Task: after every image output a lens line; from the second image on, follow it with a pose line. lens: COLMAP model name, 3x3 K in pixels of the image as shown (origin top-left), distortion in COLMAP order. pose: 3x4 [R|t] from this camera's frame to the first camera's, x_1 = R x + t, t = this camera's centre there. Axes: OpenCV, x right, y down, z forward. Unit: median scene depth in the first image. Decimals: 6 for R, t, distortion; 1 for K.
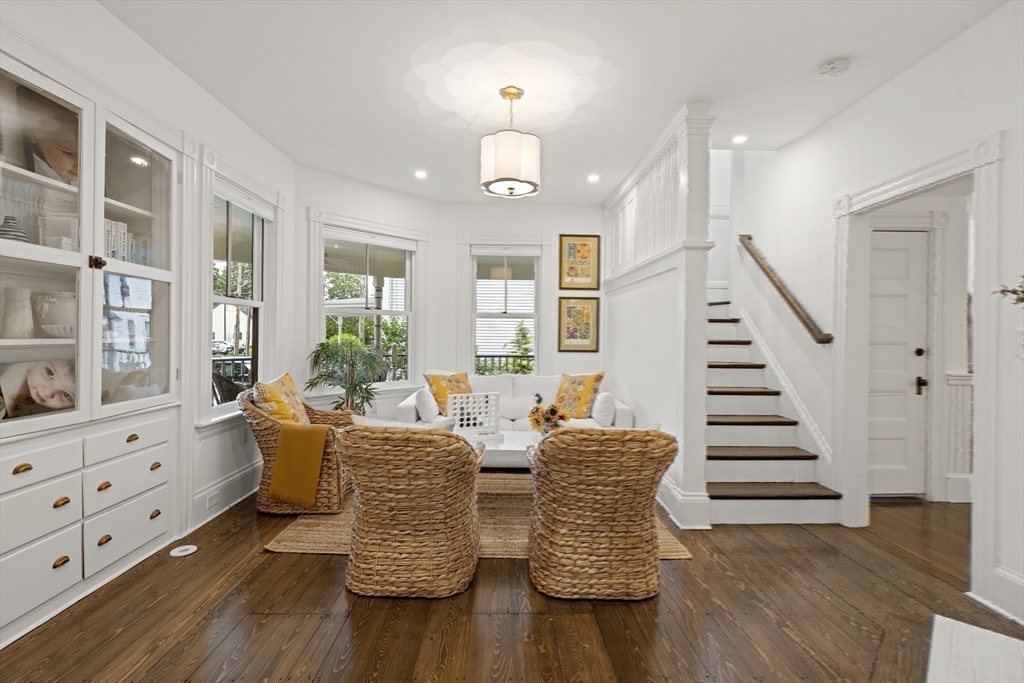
lens RADIAL K [[468.2, 0, 506.8], [0, 468.2, 334.9], [0, 0, 1]] dist [-0.001084, 0.000385]
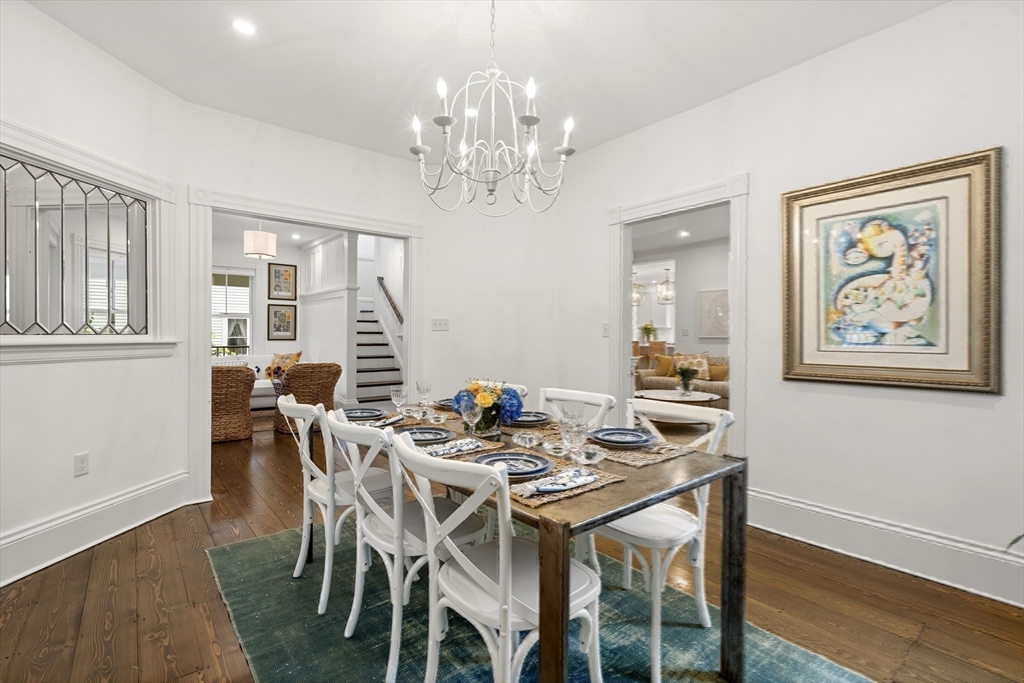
lens RADIAL K [[468.2, 0, 507.1], [0, 468.2, 332.8], [0, 0, 1]] dist [-0.001084, 0.000385]
pose [[0.787206, -0.003657, 0.616680, -0.238564], [0.002400, 0.999993, 0.002867, 0.010263], [-0.616686, -0.000777, 0.787209, -0.745160]]
